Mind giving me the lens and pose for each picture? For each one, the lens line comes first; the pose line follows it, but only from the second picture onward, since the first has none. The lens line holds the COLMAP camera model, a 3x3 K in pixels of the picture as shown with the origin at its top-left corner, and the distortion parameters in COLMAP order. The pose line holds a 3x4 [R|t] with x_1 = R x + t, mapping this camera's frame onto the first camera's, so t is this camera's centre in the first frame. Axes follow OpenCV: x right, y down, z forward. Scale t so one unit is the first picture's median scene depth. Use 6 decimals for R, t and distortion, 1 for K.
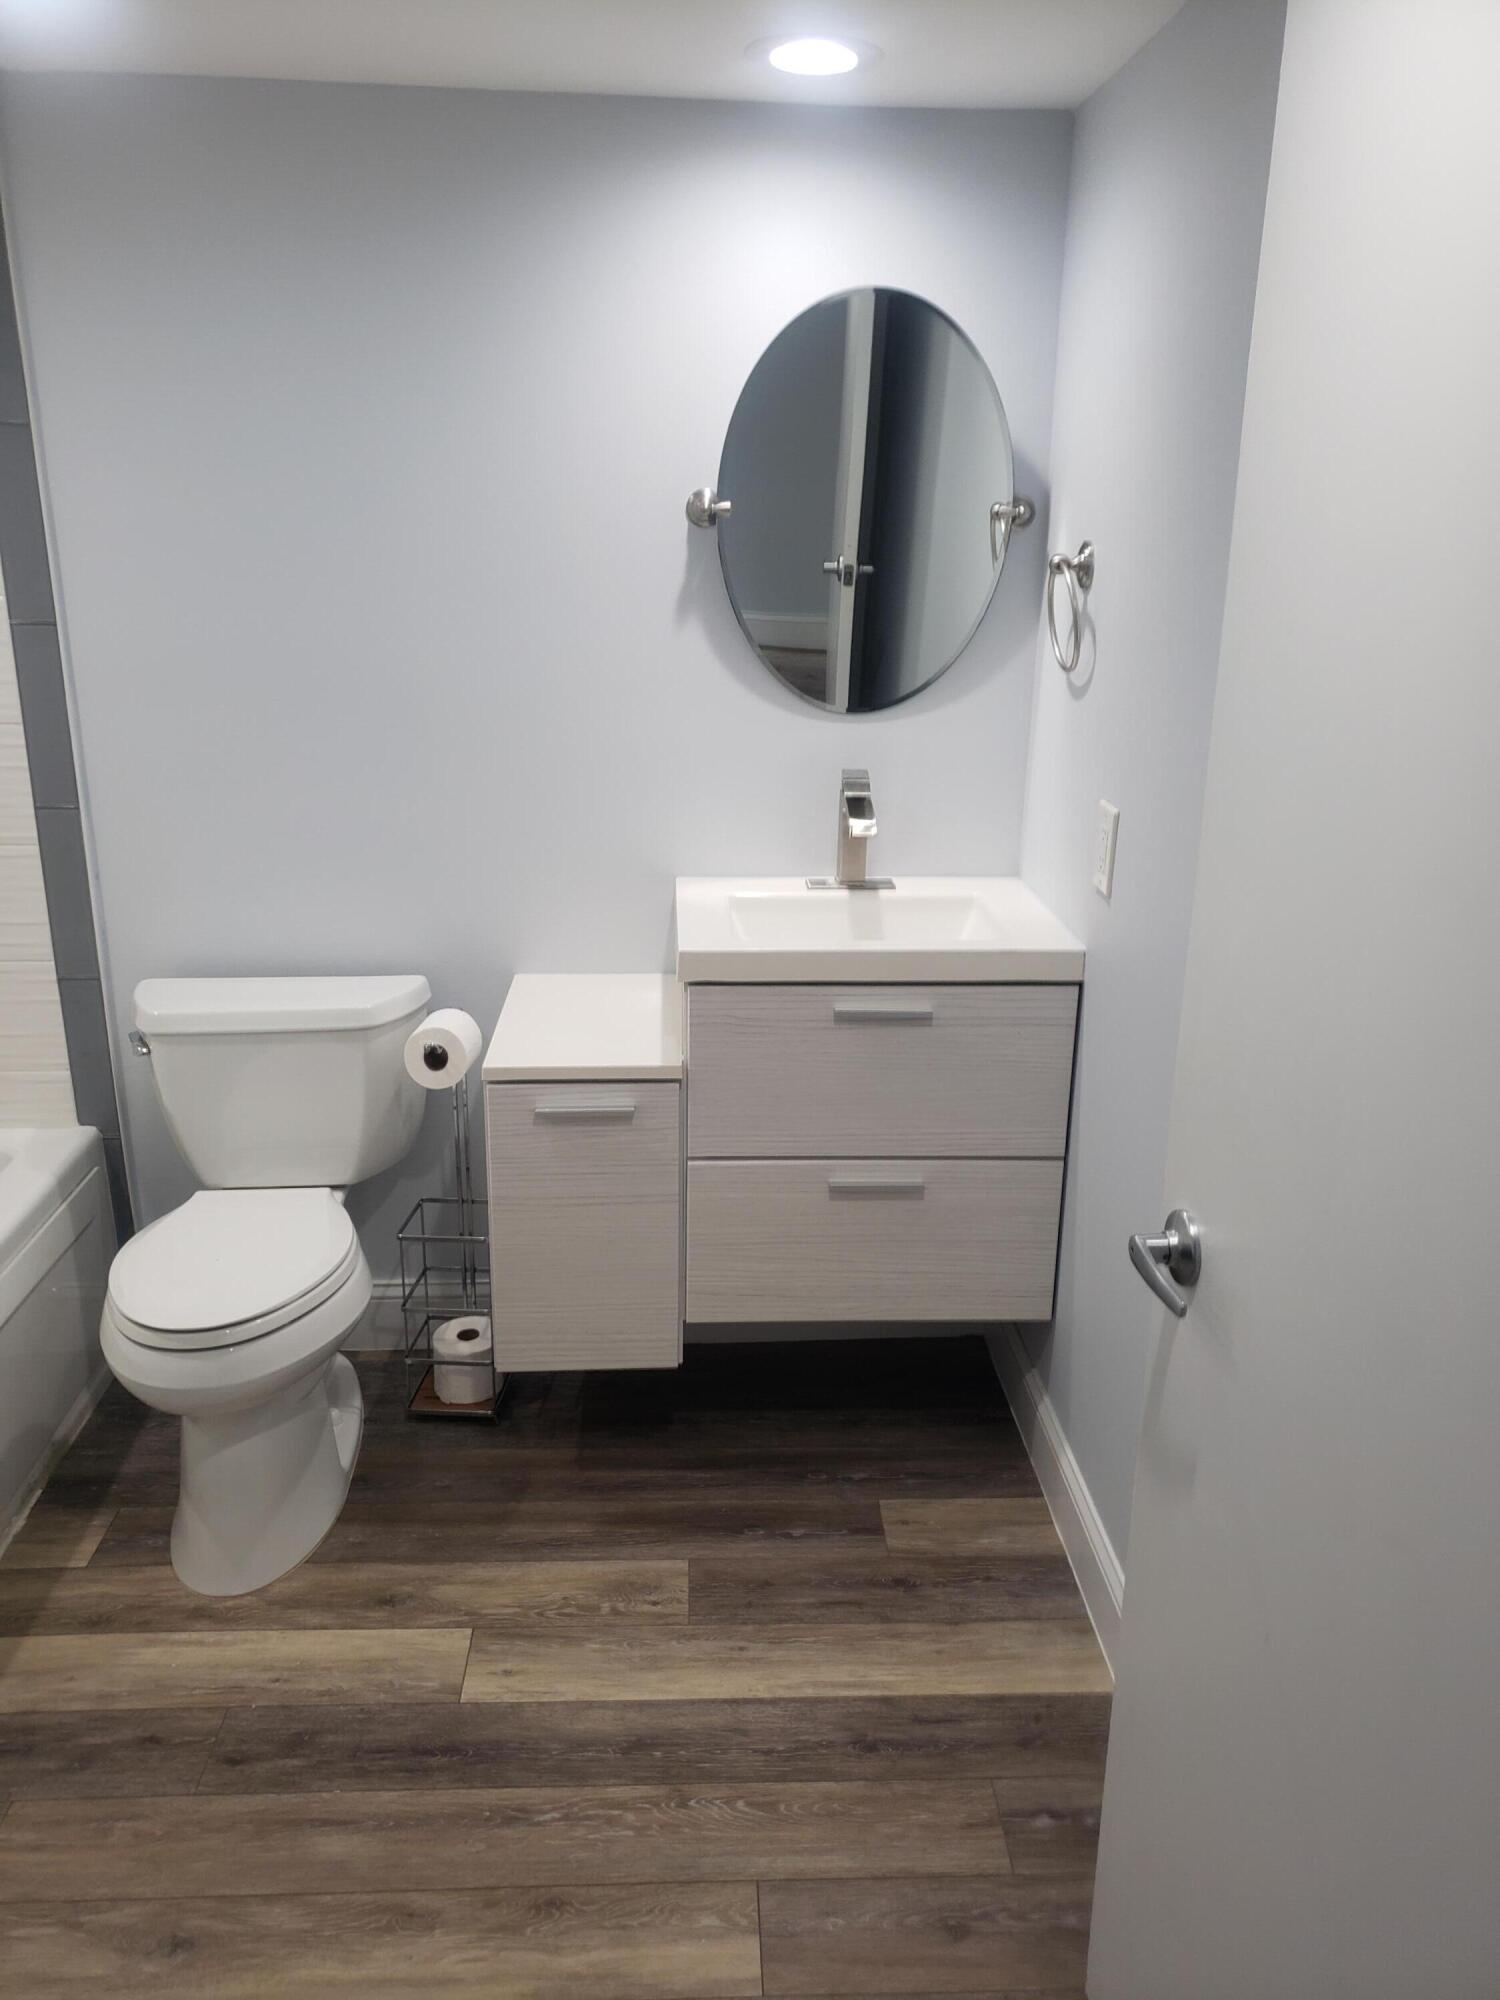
lens RADIAL K [[1566.4, 0, 765.2], [0, 1566.4, 991.6], [0, 0, 1]] dist [0.005738, 0.015601]
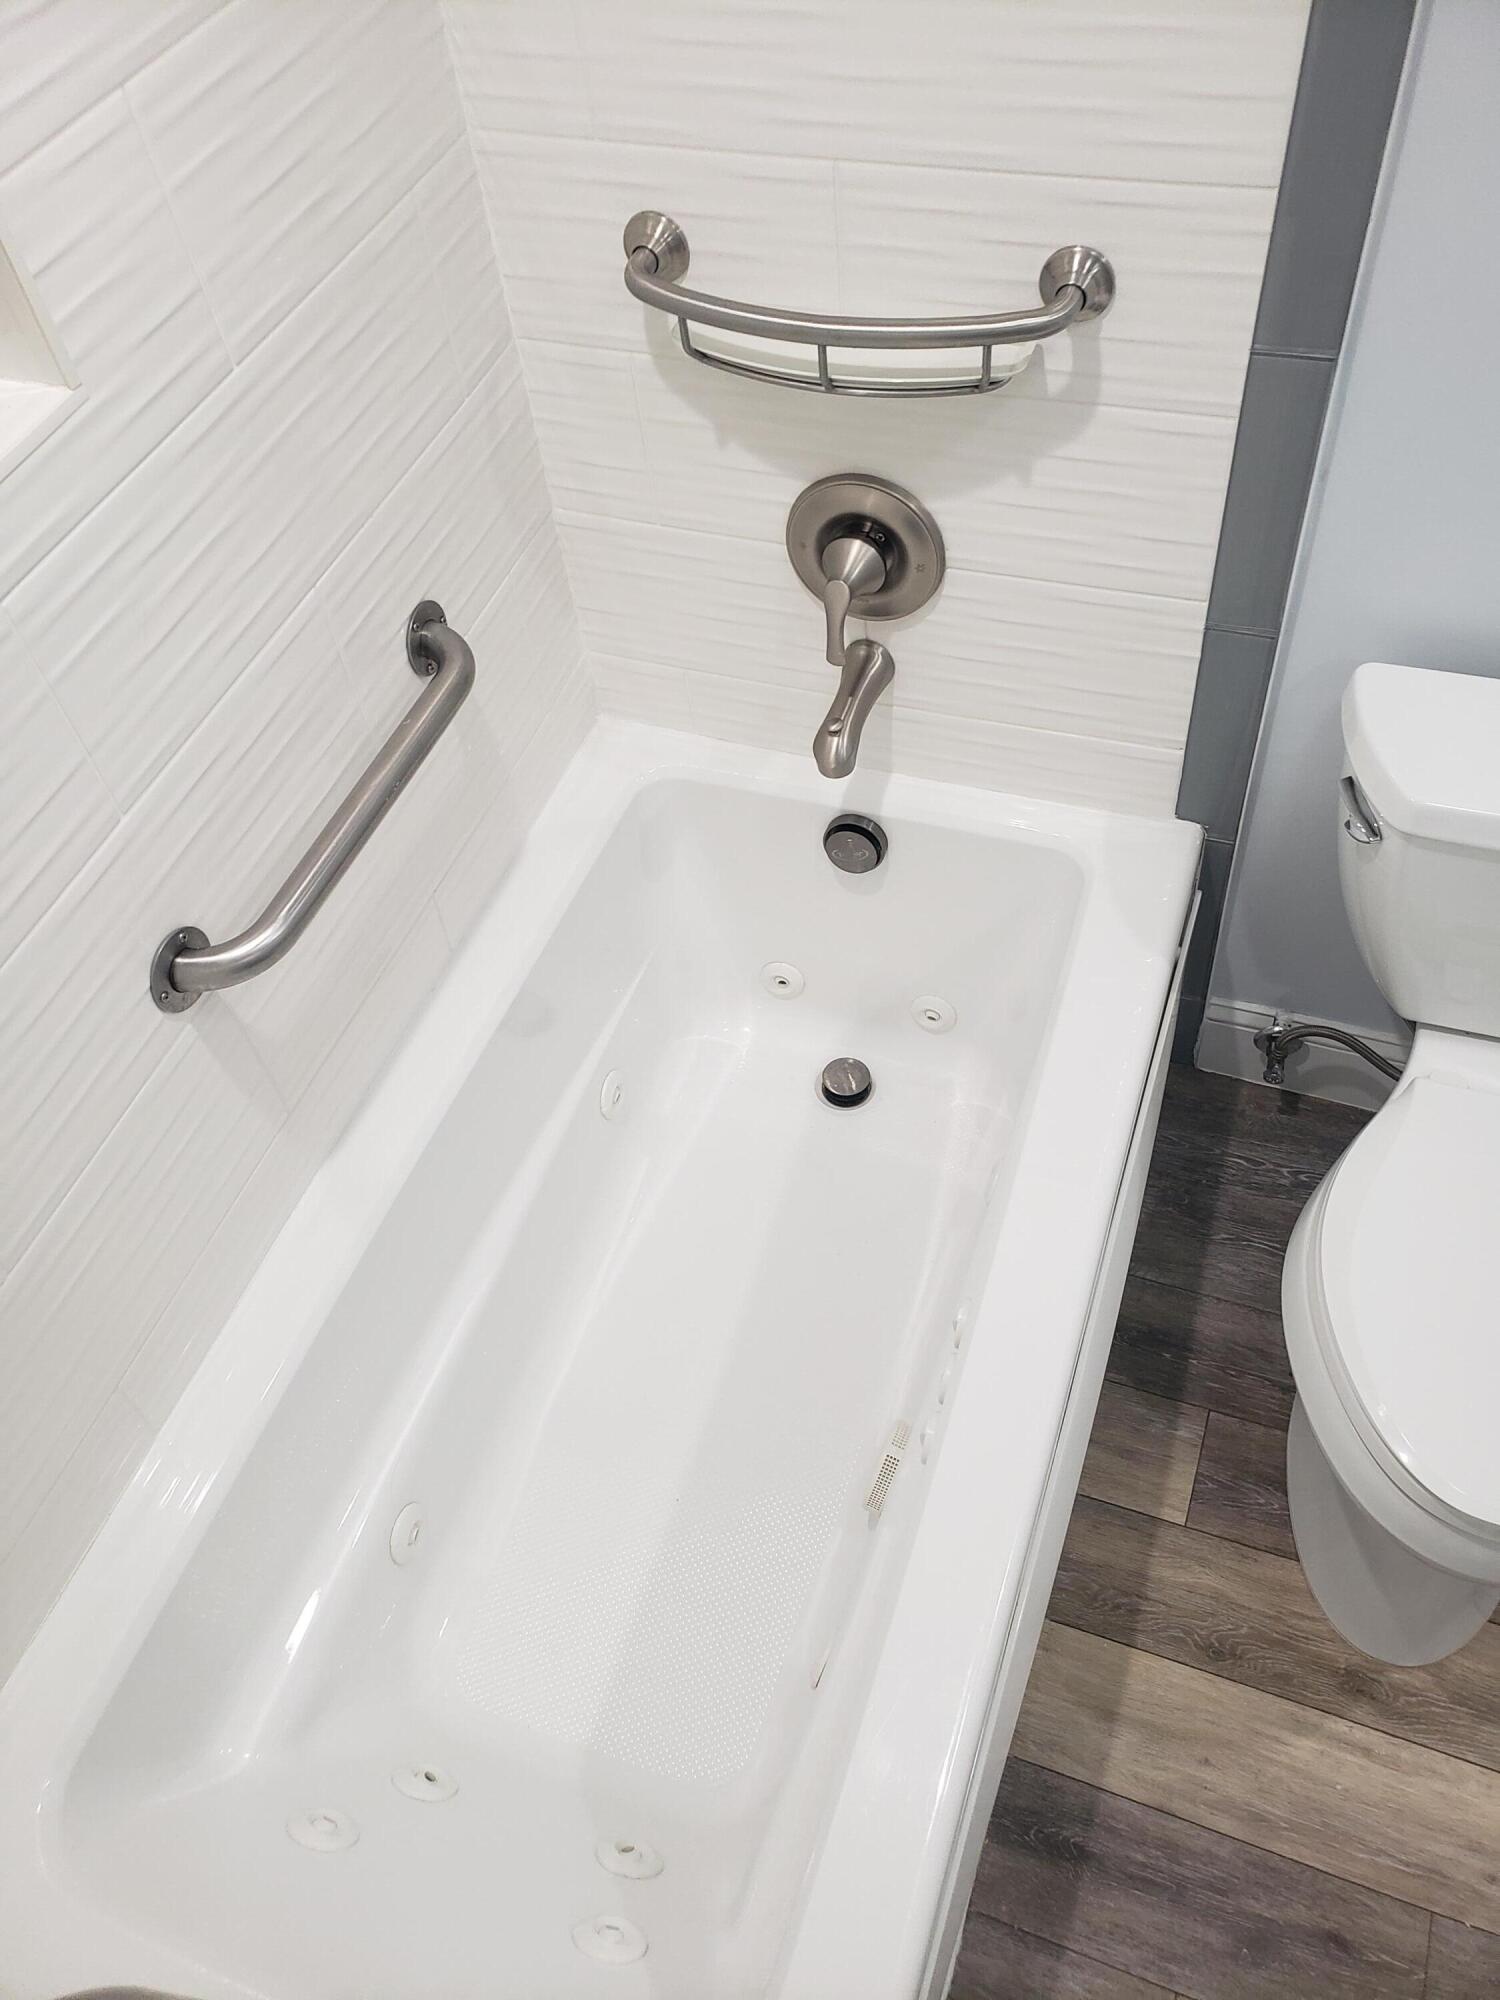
lens RADIAL K [[1566.4, 0, 746.2], [0, 1566.4, 1013.2], [0, 0, 1]] dist [0.005738, 0.015601]
pose [[0.911063, 0.249217, -0.328413, -0.426463], [-0.014929, 0.816023, 0.577827, -0.260334], [0.411997, -0.521534, 0.747169, 0.465754]]
